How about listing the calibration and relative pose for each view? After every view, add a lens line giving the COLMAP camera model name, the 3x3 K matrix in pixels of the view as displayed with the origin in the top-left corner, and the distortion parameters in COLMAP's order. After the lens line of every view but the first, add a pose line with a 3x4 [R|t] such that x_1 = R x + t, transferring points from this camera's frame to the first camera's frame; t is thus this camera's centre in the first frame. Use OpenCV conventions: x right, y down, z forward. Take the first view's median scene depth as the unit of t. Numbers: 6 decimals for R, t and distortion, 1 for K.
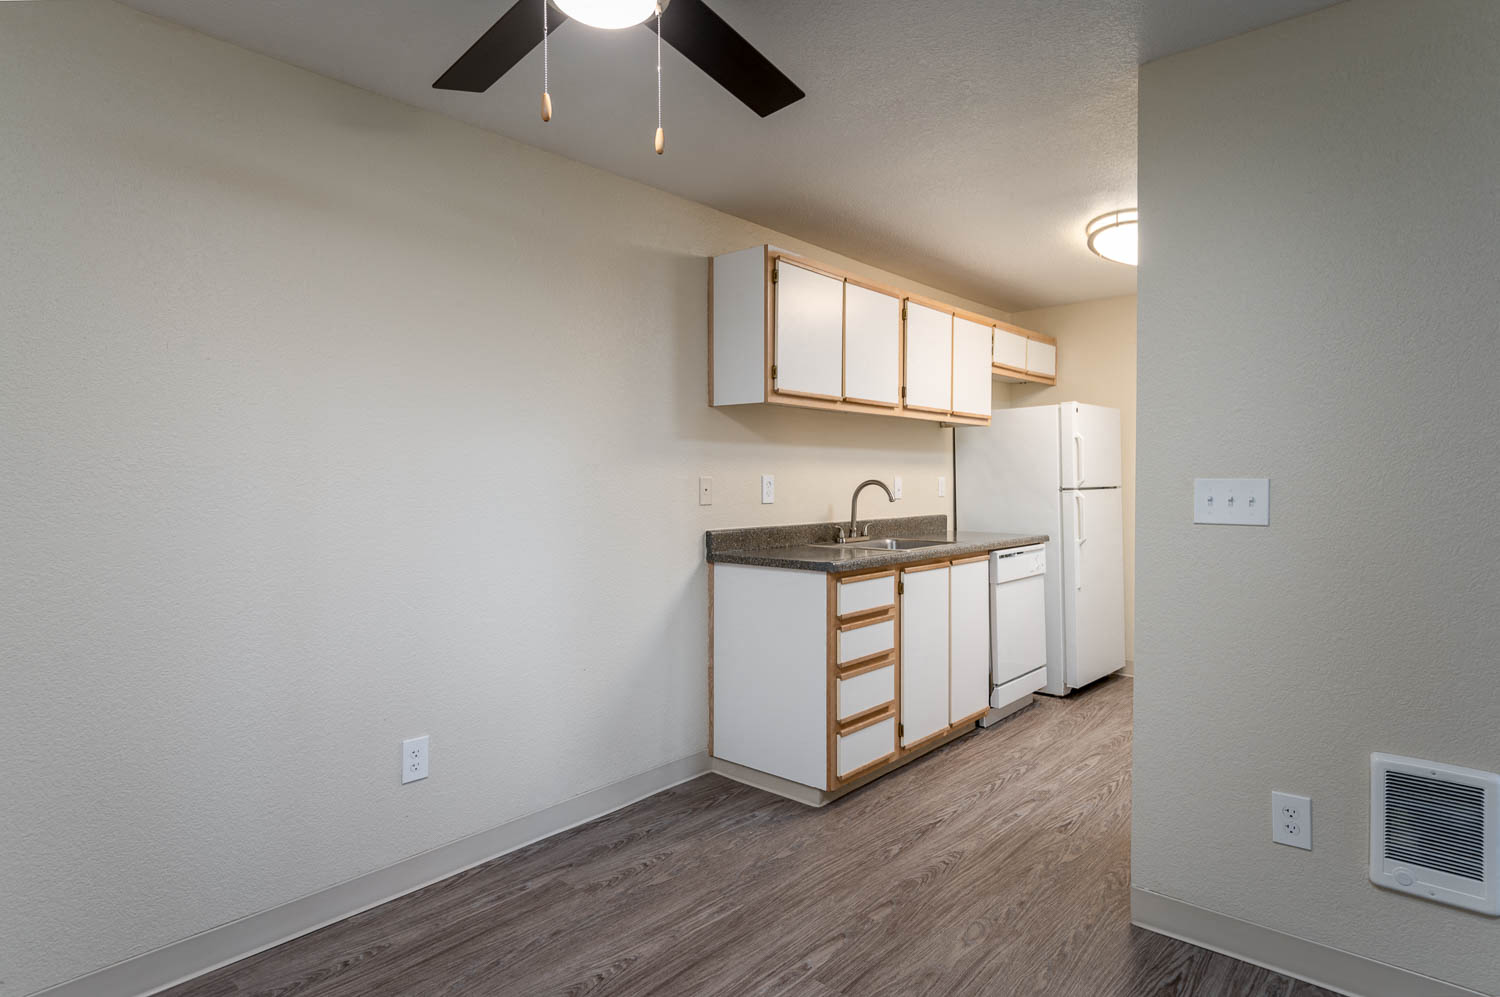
lens RADIAL K [[814.3, 0, 750.0], [0, 814.3, 498.5], [0, 0, 1]] dist [0.003620, 0.000413]
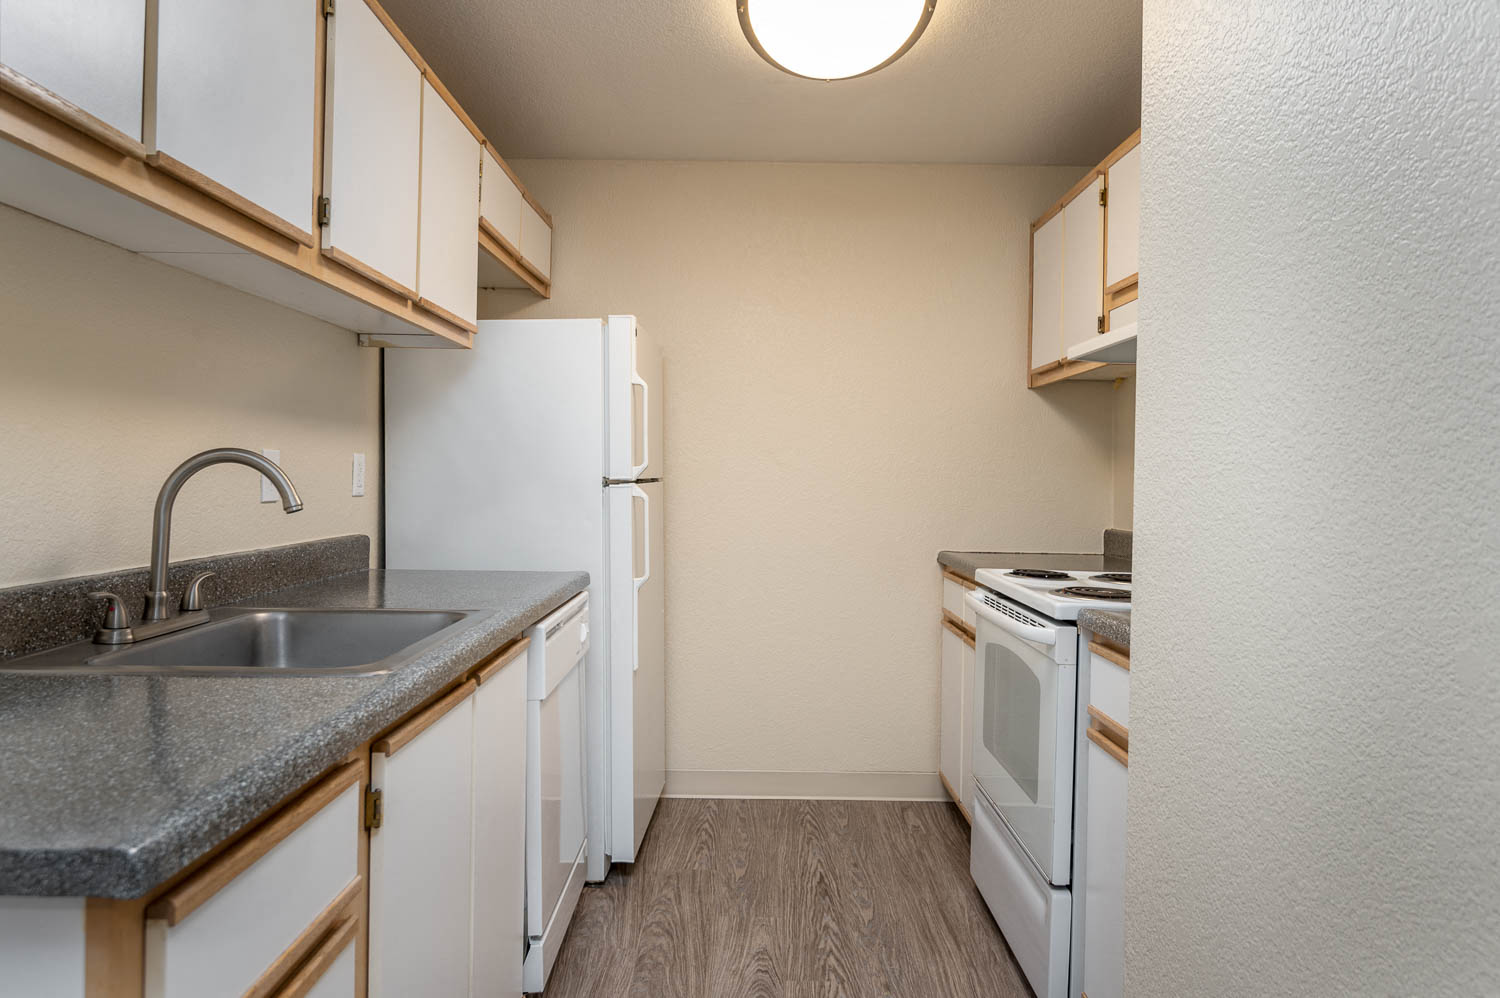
lens RADIAL K [[978.9, 0, 754.0], [0, 978.9, 473.6], [0, 0, 1]] dist [-0.001747, -0.002160]
pose [[0.744332, 0.015889, 0.667621, 0.041989], [-0.003112, 0.999789, -0.020324, -0.004987], [-0.667803, 0.013050, 0.744224, 0.549599]]
